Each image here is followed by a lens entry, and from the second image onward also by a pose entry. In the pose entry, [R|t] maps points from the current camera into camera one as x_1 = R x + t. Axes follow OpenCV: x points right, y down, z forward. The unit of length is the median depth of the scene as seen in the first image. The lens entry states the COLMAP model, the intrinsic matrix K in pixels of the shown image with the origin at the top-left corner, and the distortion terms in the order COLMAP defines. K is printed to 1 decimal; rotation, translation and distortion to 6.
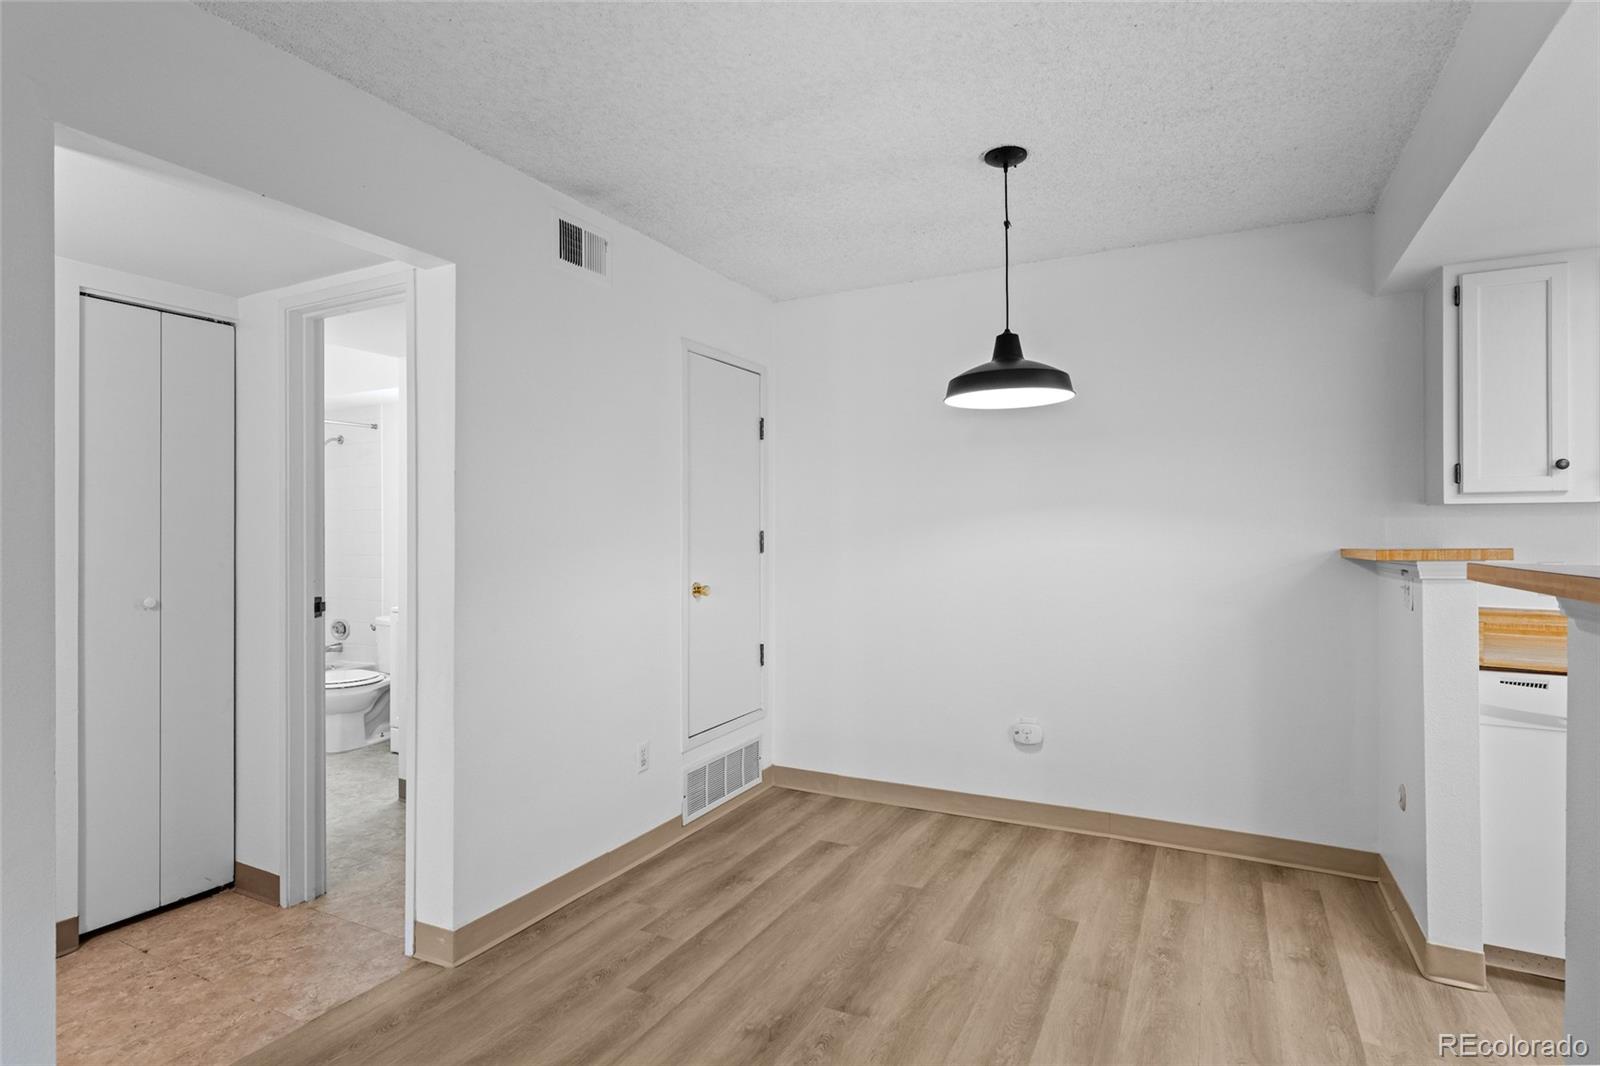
lens RADIAL K [[811.9, 0, 795.7], [0, 811.9, 525.9], [0, 0, 1]] dist [-0.000482, -0.000057]
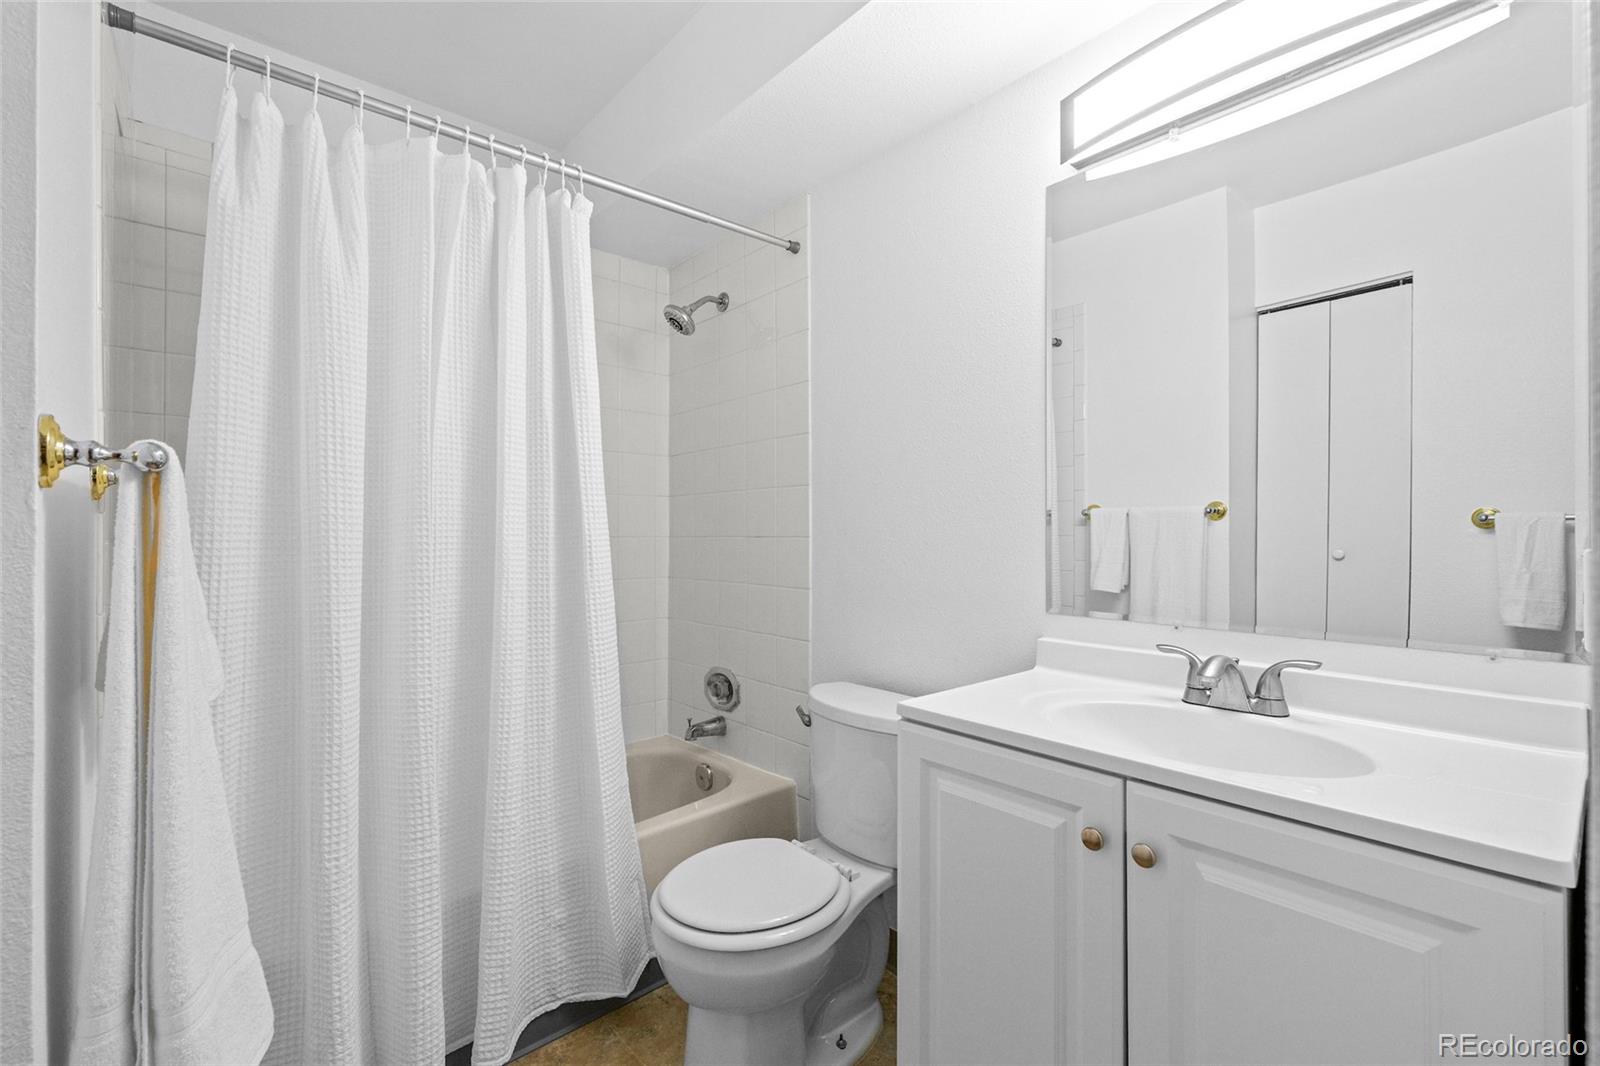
lens RADIAL K [[673.7, 0, 798.9], [0, 673.7, 531.8], [0, 0, 1]] dist [-0.002584, -0.000652]
pose [[0.936442, 0.003096, -0.350809, -0.376707], [-0.002496, 0.999995, 0.002163, 0.032278], [0.350814, -0.001150, 0.936445, 0.638657]]
